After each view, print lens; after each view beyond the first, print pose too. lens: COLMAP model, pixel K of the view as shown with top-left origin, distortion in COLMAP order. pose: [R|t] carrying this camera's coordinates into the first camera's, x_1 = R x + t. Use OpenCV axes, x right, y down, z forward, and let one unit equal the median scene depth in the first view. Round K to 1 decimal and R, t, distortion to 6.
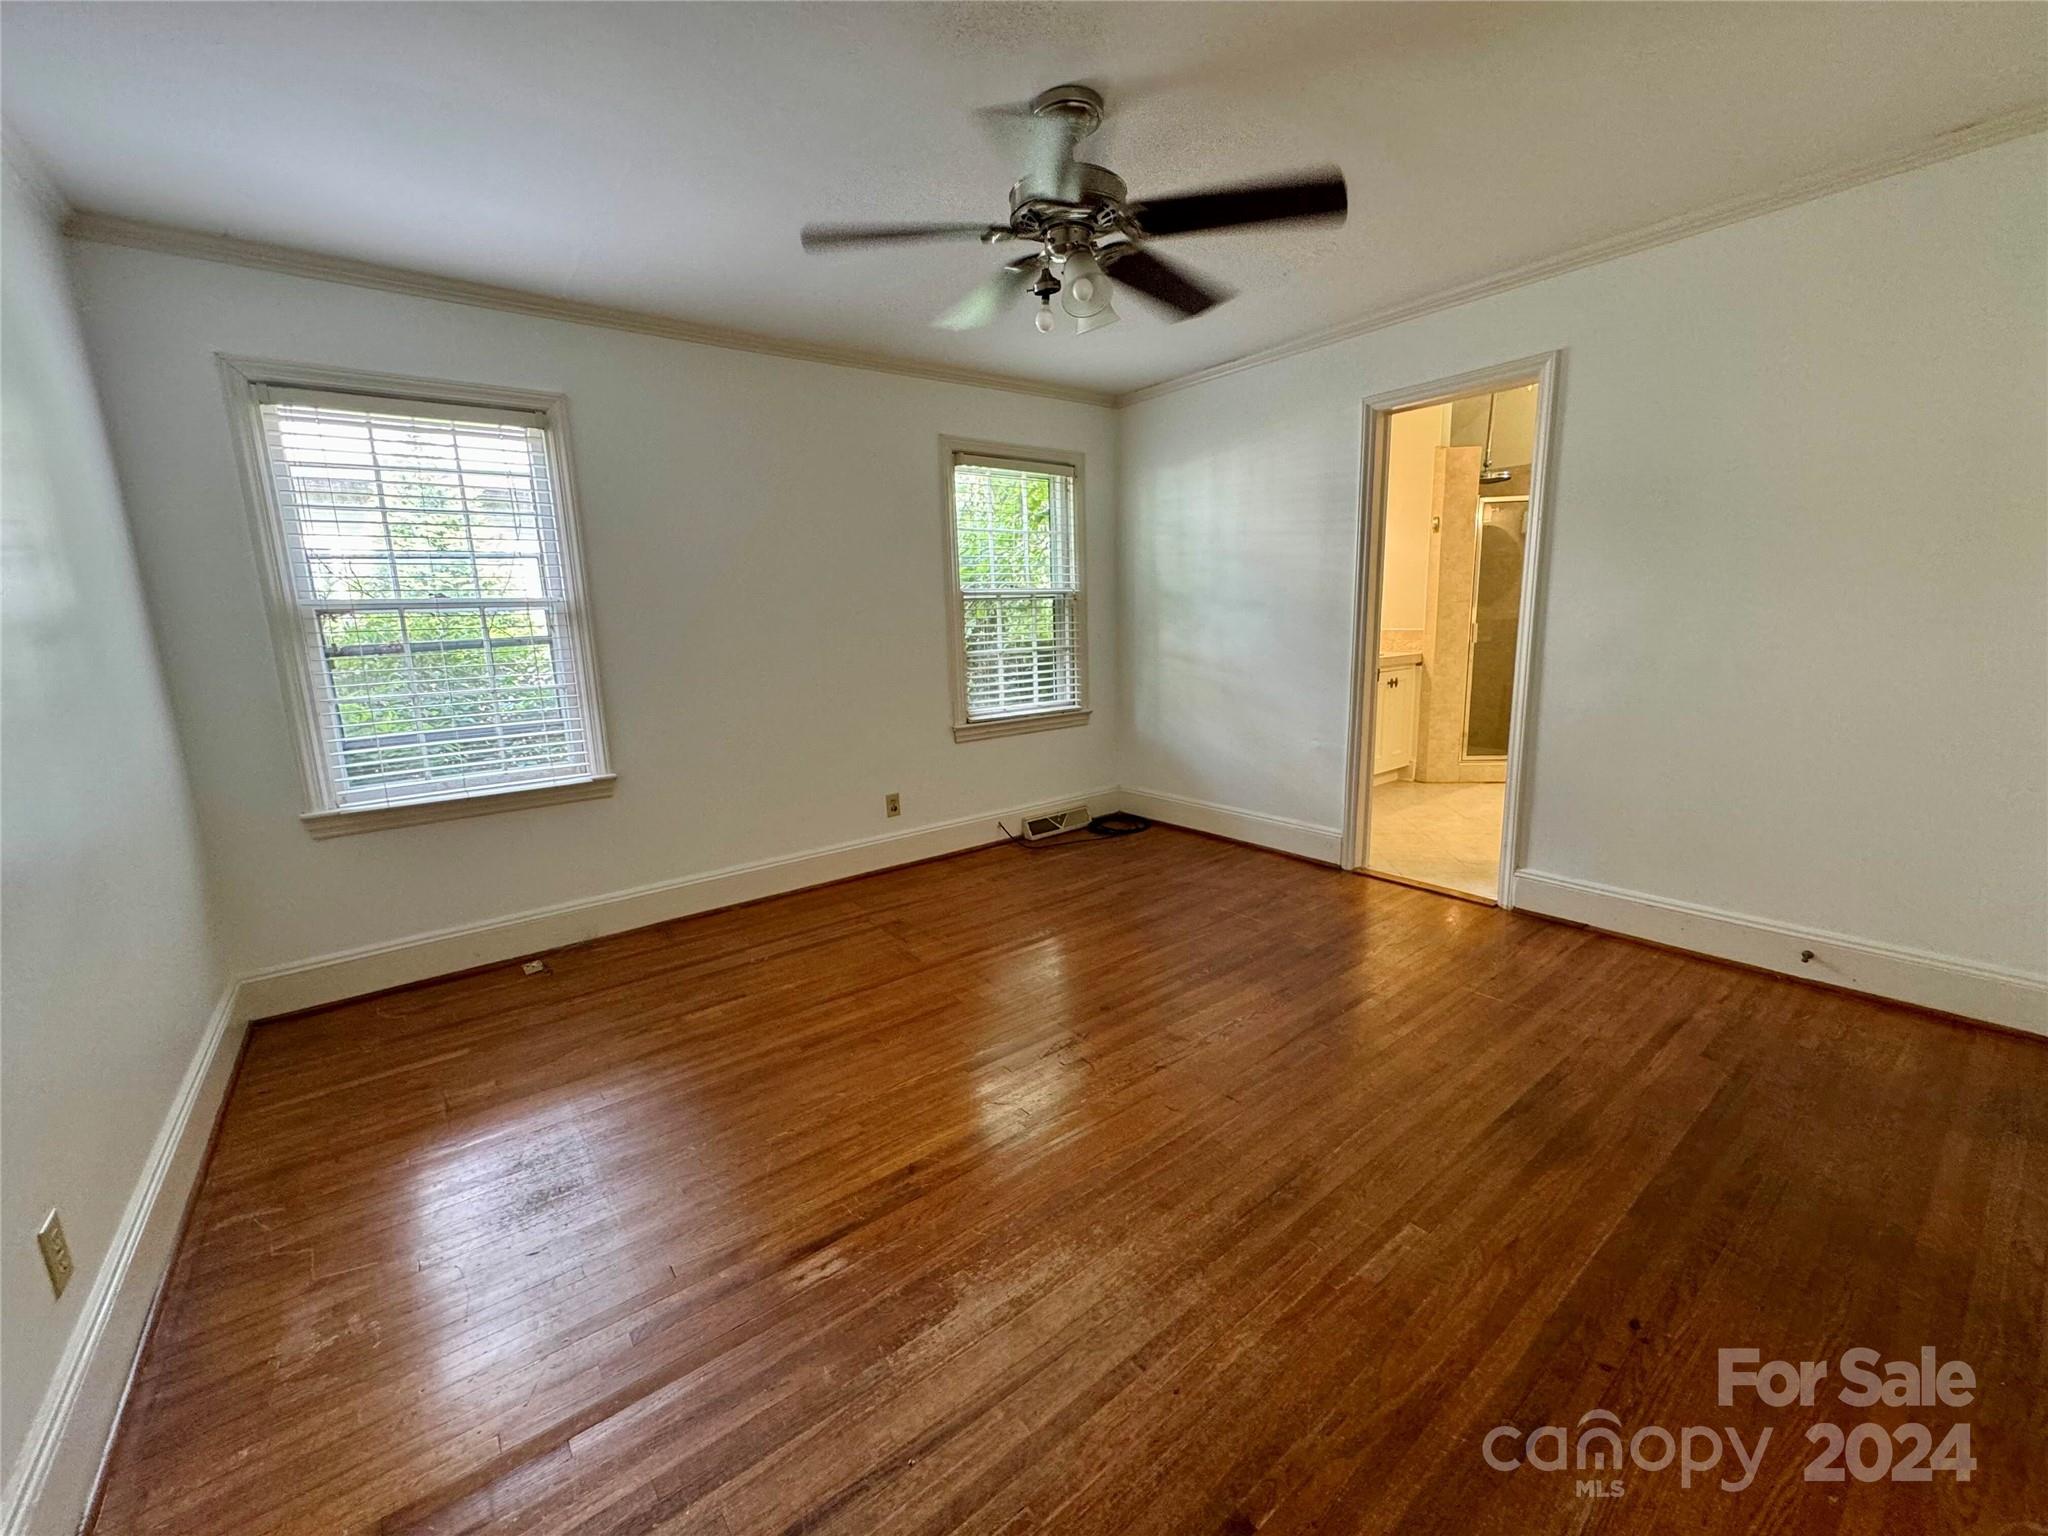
lens RADIAL K [[824.6, 0, 1039.6], [0, 824.6, 762.6], [0, 0, 1]] dist [-0.002024, -0.000138]
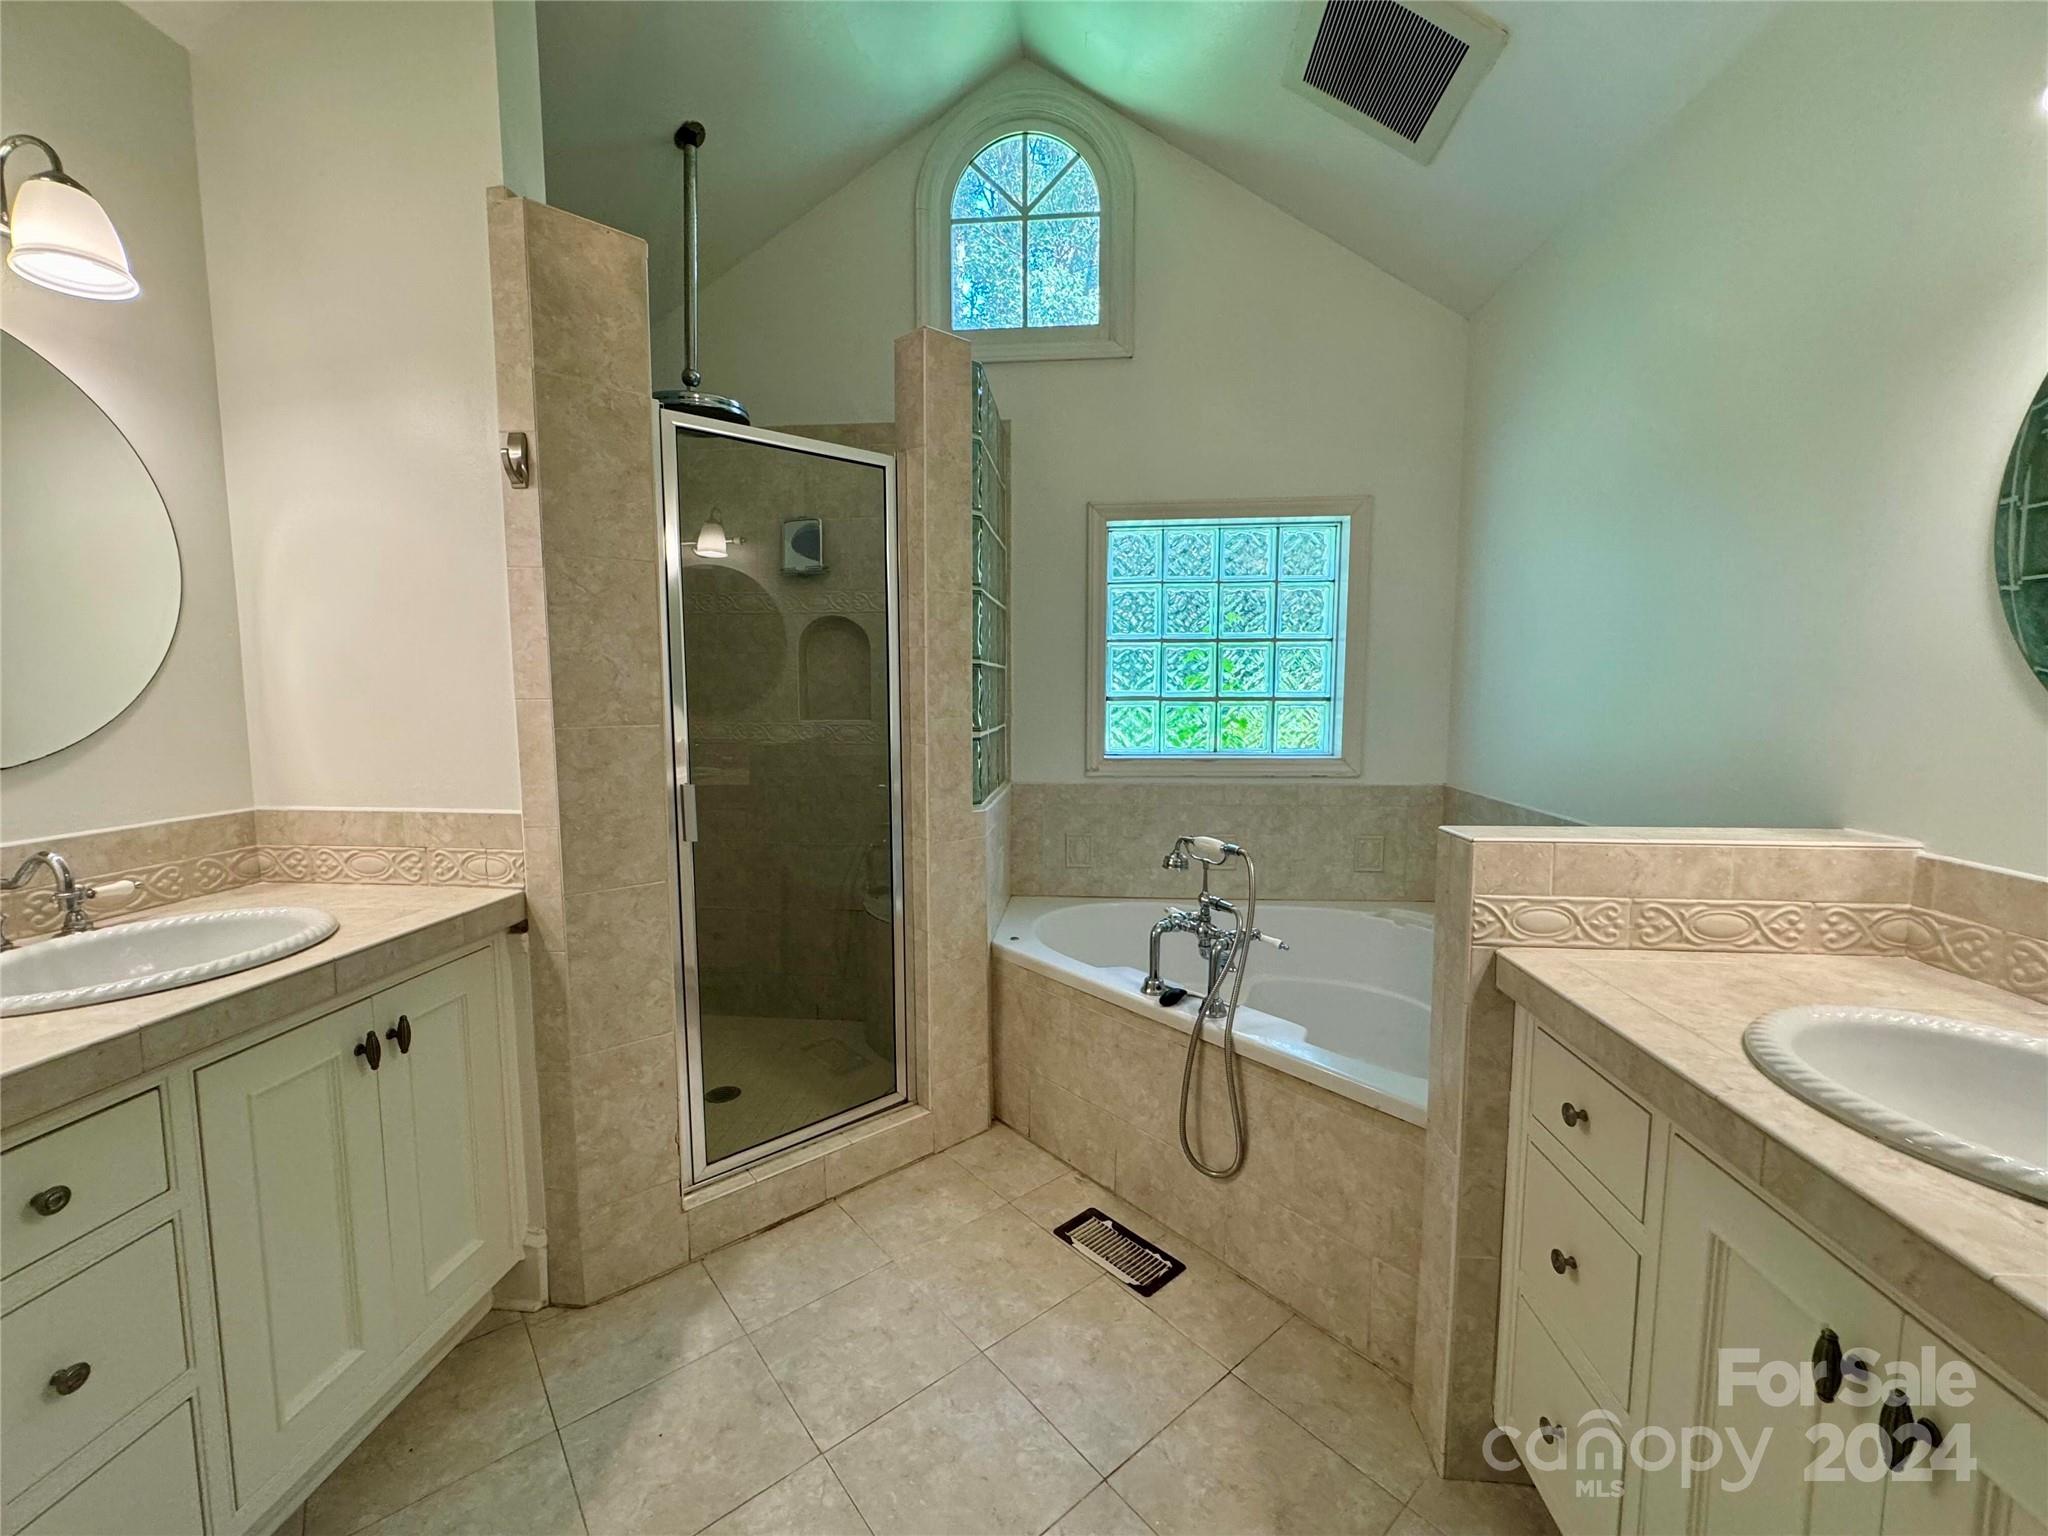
lens RADIAL K [[824.6, 0, 1024.6], [0, 824.6, 765.5], [0, 0, 1]] dist [-0.002024, -0.000138]
pose [[0.696632, -0.044007, 0.716077, 0.379081], [0.113567, 0.992296, -0.049501, -0.142156], [-0.708383, 0.115807, 0.696263, 0.660817]]
